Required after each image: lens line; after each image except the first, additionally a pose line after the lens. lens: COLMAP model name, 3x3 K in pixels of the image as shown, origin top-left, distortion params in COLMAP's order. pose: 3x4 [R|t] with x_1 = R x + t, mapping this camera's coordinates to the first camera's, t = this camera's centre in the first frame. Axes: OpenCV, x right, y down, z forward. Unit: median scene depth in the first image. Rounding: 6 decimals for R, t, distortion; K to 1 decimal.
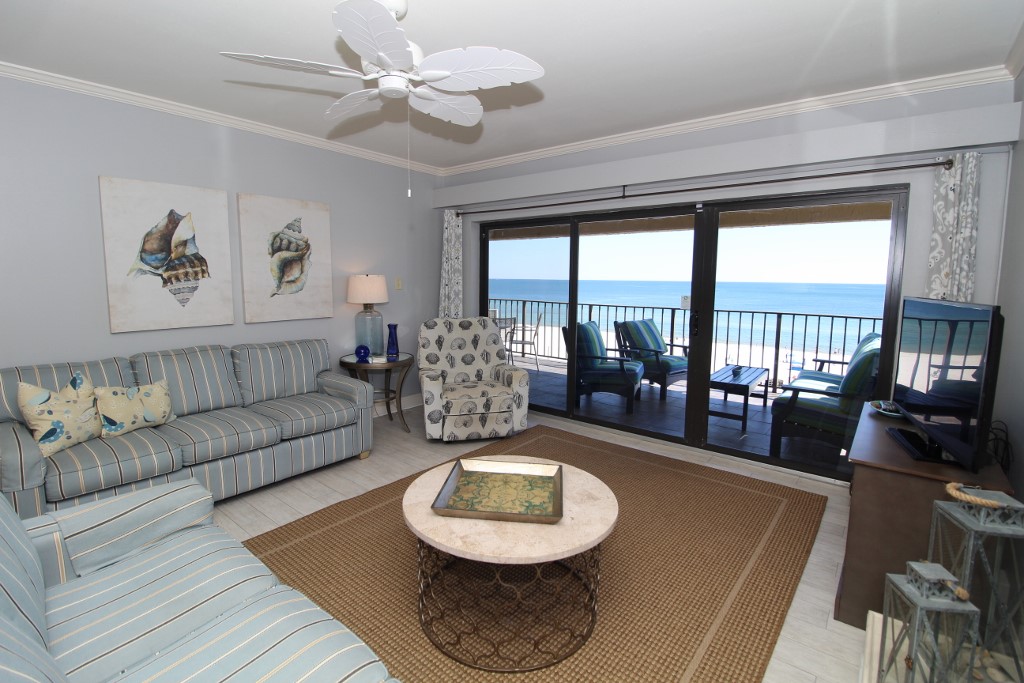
lens RADIAL K [[470.7, 0, 510.2], [0, 470.7, 324.1], [0, 0, 1]] dist [-0.015344, -0.000411]
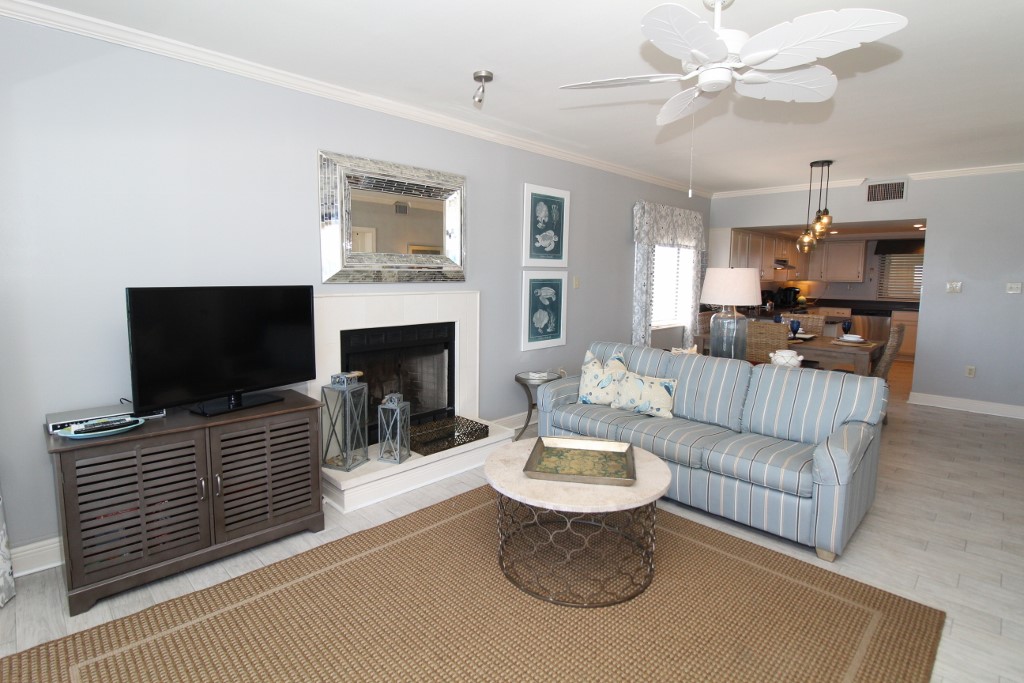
lens RADIAL K [[504.3, 0, 511.3], [0, 504.3, 329.0], [0, 0, 1]] dist [-0.001455, -0.000403]
pose [[-0.995091, -0.034105, 0.092900, 0.032538], [-0.014277, 0.978392, 0.206263, -0.128649], [-0.097927, 0.203924, -0.974077, 1.266521]]
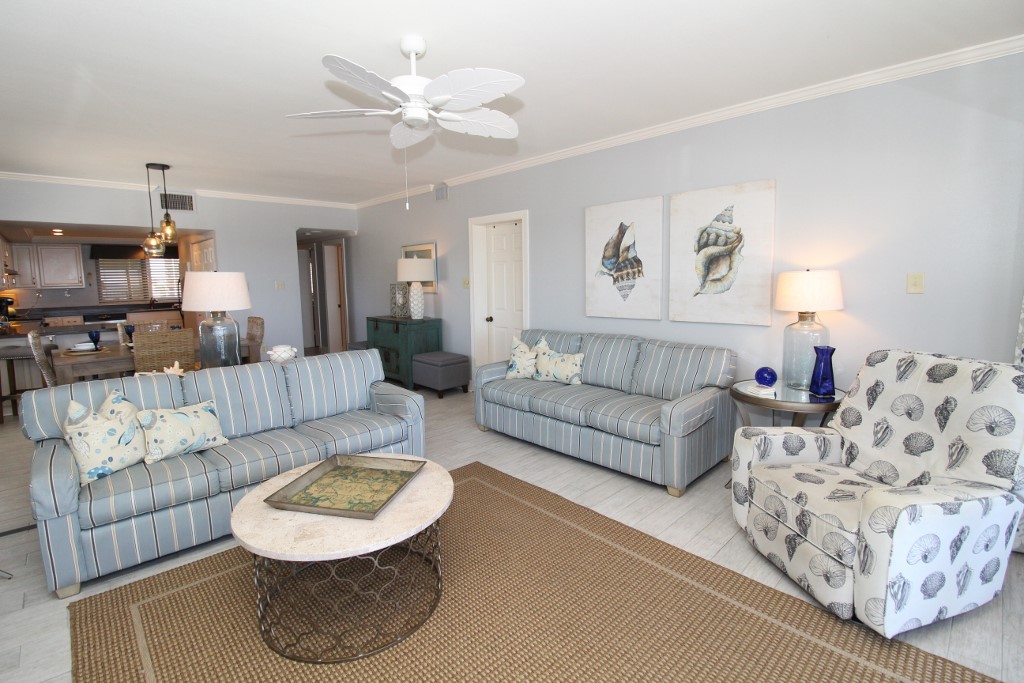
lens RADIAL K [[470.7, 0, 510.2], [0, 470.7, 324.1], [0, 0, 1]] dist [-0.015344, -0.000411]
pose [[-0.127439, 0.092645, -0.987510, 0.544798], [-0.081116, 0.991319, 0.103470, -0.078845], [0.988524, 0.093289, -0.118818, 0.839895]]
